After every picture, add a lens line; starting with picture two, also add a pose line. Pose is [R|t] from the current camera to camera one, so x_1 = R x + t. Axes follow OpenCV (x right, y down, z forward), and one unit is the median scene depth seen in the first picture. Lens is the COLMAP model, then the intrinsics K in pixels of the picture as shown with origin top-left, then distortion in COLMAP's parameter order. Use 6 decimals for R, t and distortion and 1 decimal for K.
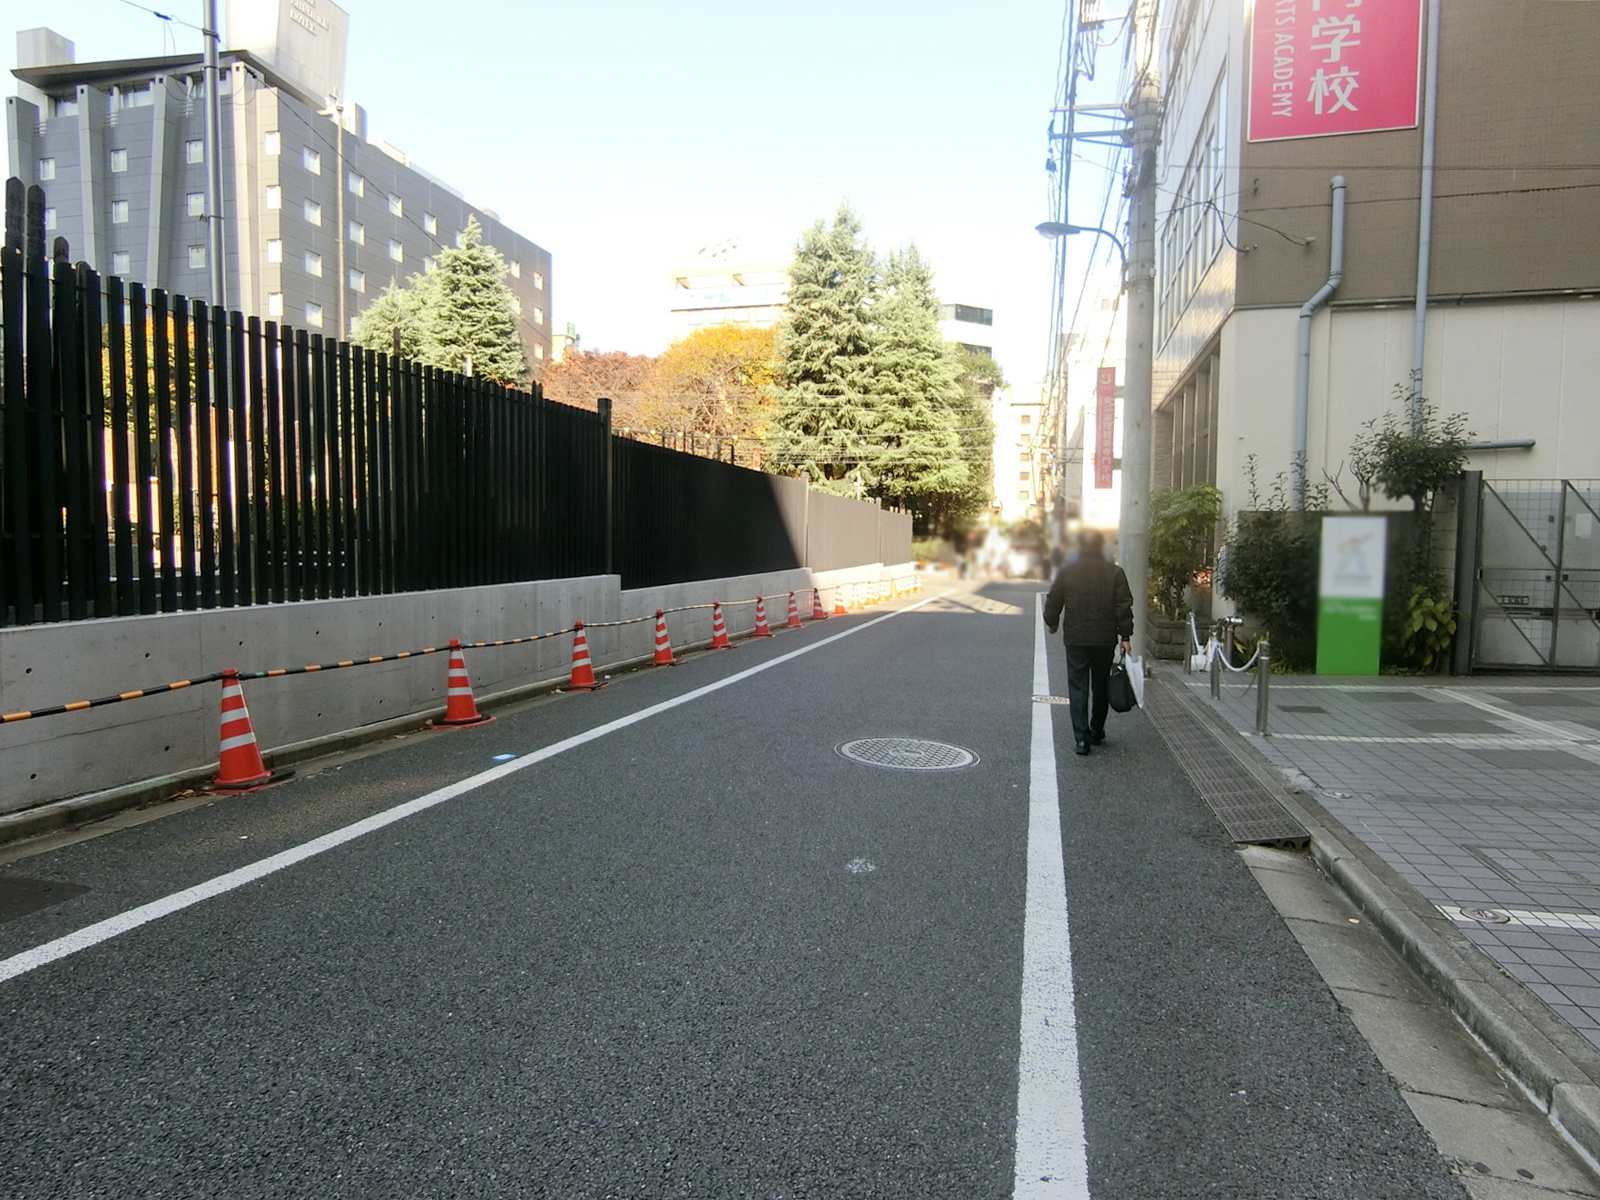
lens RADIAL K [[925.9, 0, 803.0], [0, 925.9, 604.5], [0, 0, 1]] dist [-0.018068, 0.000725]
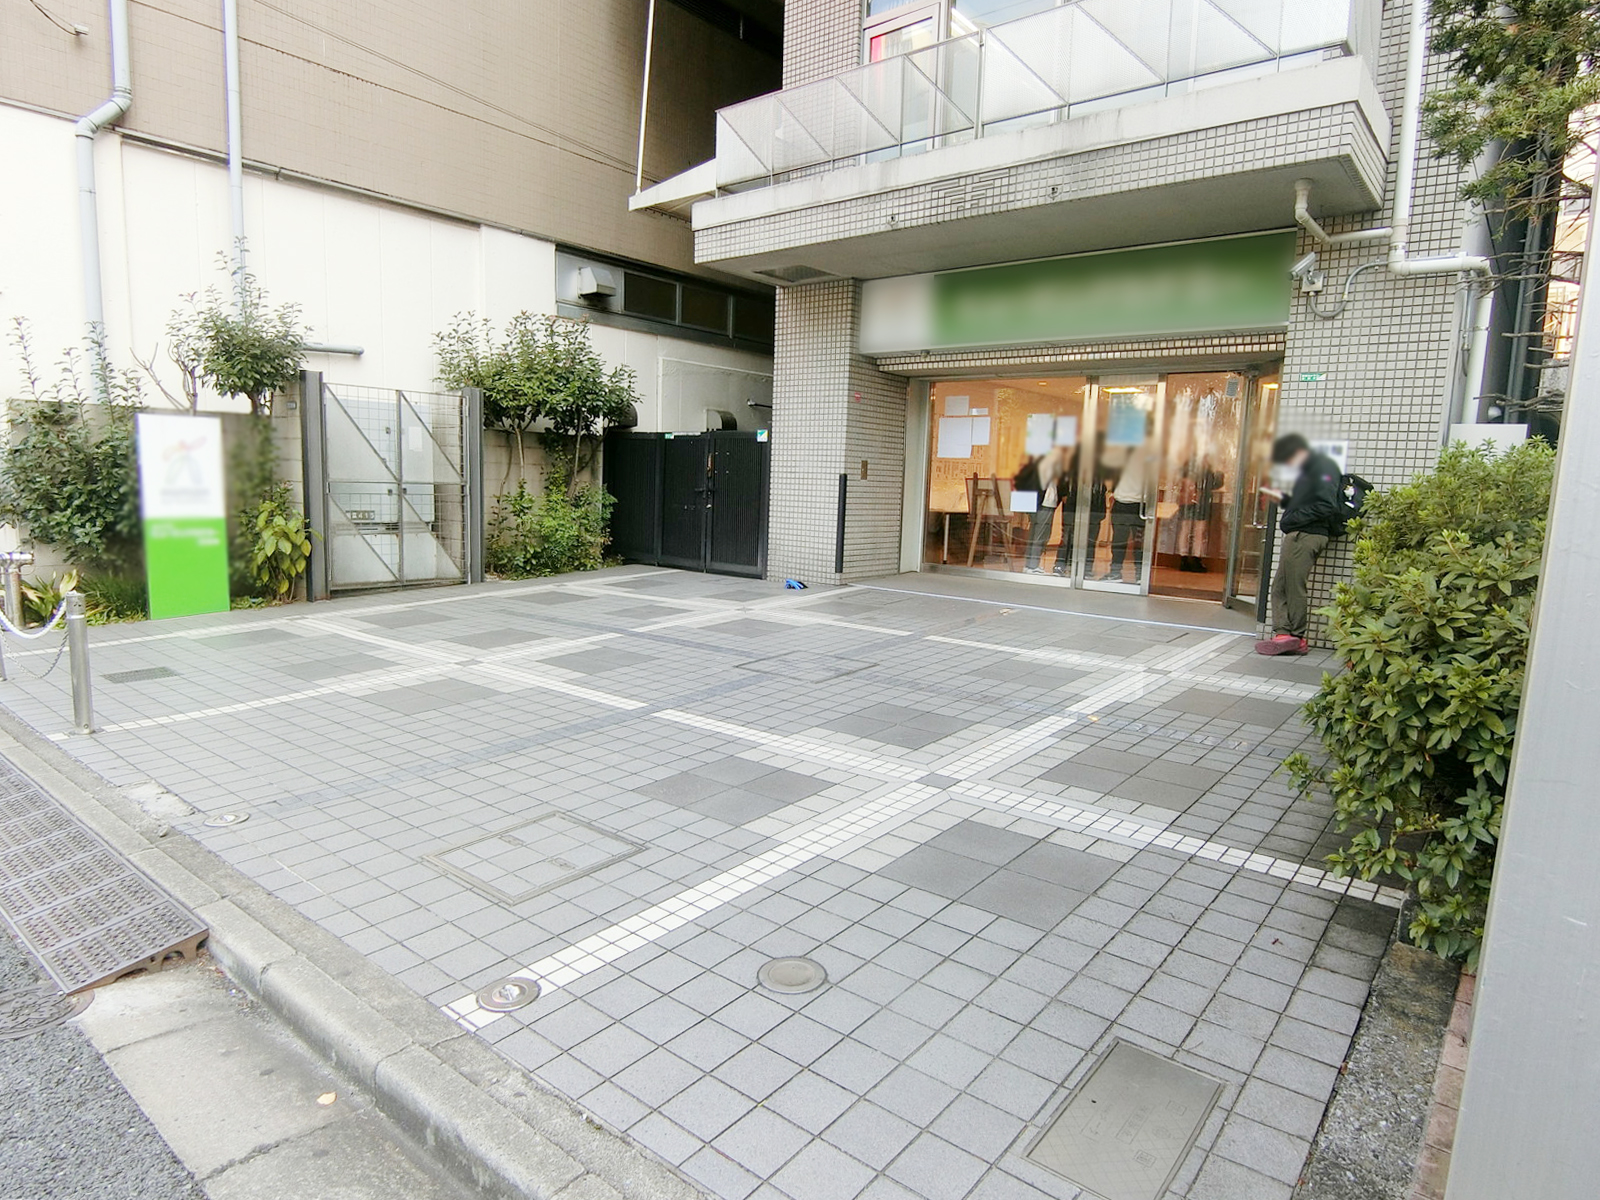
lens RADIAL K [[925.9, 0, 803.0], [0, 925.9, 604.5], [0, 0, 1]] dist [-0.018068, 0.000725]
pose [[0.414337, -0.115725, 0.902736, 0.092308], [0.035304, 0.993180, 0.111116, -0.002997], [-0.909439, -0.014169, 0.415596, 0.187114]]
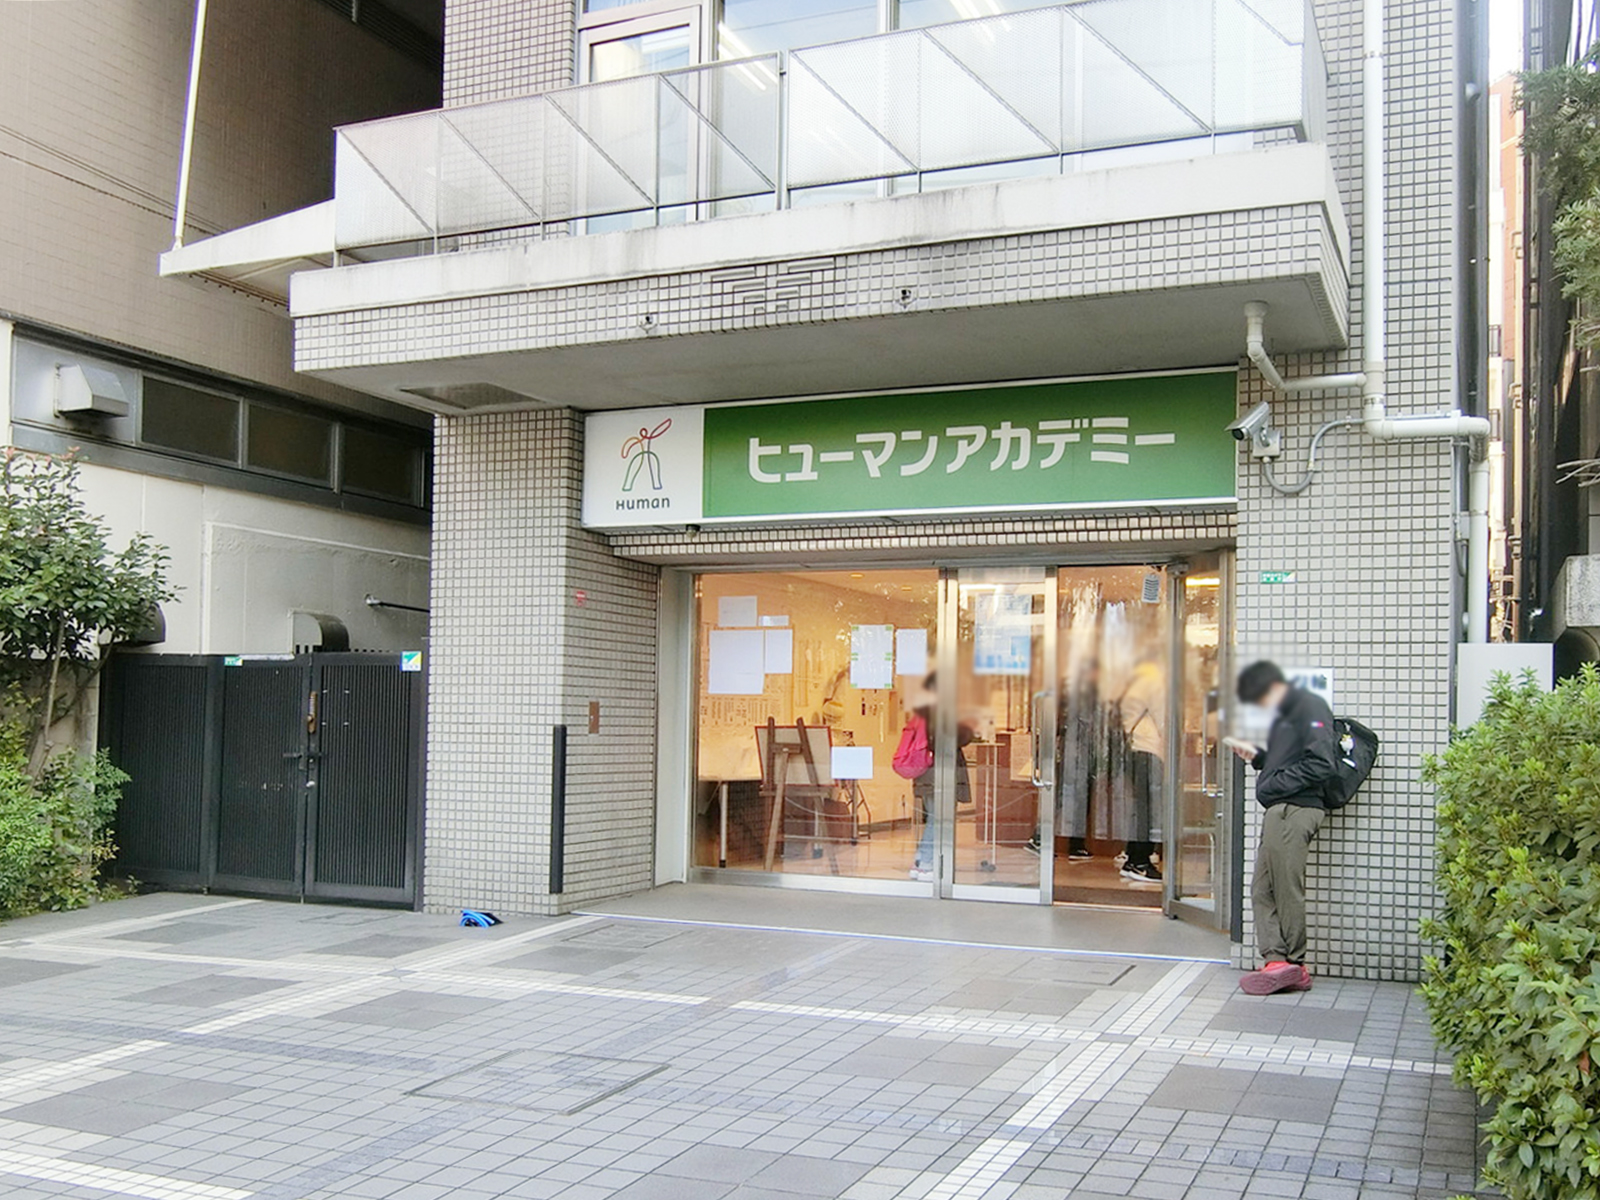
lens RADIAL K [[1431.6, 0, 800.5], [0, 1431.6, 667.4], [0, 0, 1]] dist [-0.006140, -0.010847]
pose [[0.124523, 0.017862, 0.992056, 0.132408], [0.057247, 0.998043, -0.025155, -0.030877], [-0.990564, 0.059925, 0.123257, 0.281883]]
